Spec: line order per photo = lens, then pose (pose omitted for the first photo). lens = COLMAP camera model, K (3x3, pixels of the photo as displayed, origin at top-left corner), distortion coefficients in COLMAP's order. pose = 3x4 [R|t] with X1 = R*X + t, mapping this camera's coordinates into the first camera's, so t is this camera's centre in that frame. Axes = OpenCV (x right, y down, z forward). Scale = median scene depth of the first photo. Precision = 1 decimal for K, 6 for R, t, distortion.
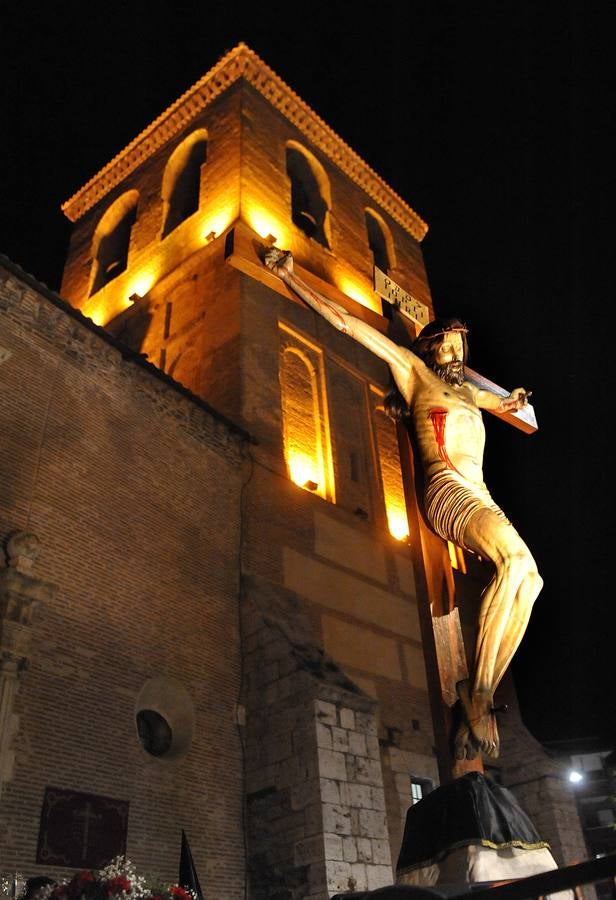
lens RADIAL K [[817.5, 0, 404.1], [0, 817.5, 409.9], [0, 0, 1]] dist [-0.049716, -0.009758]
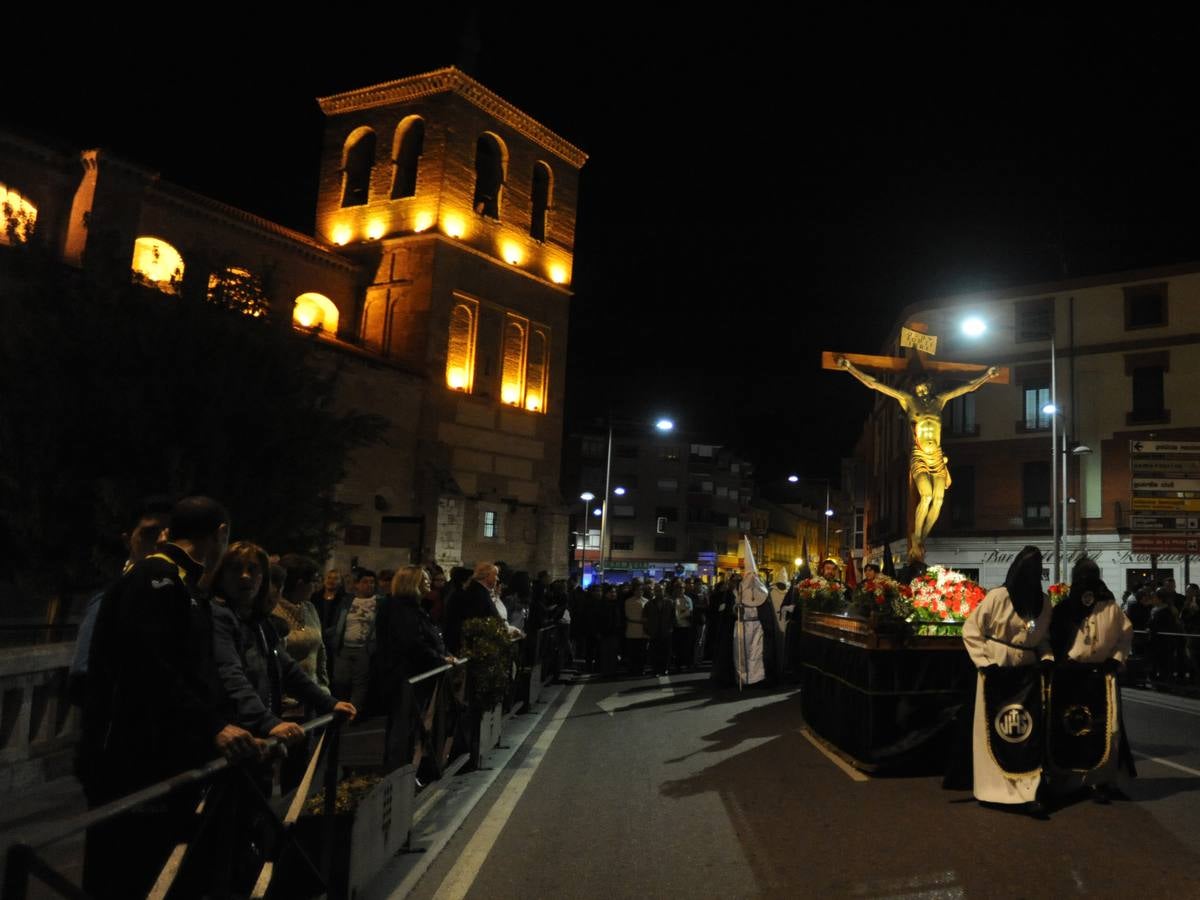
lens RADIAL K [[927.1, 0, 926.6], [0, 927.1, 471.3], [0, 0, 1]] dist [-0.047617, 0.009795]
pose [[0.938631, 0.177124, 0.295972, 0.302387], [-0.301832, 0.837096, 0.456255, -0.975908], [-0.166943, -0.517589, 0.839185, -1.119801]]
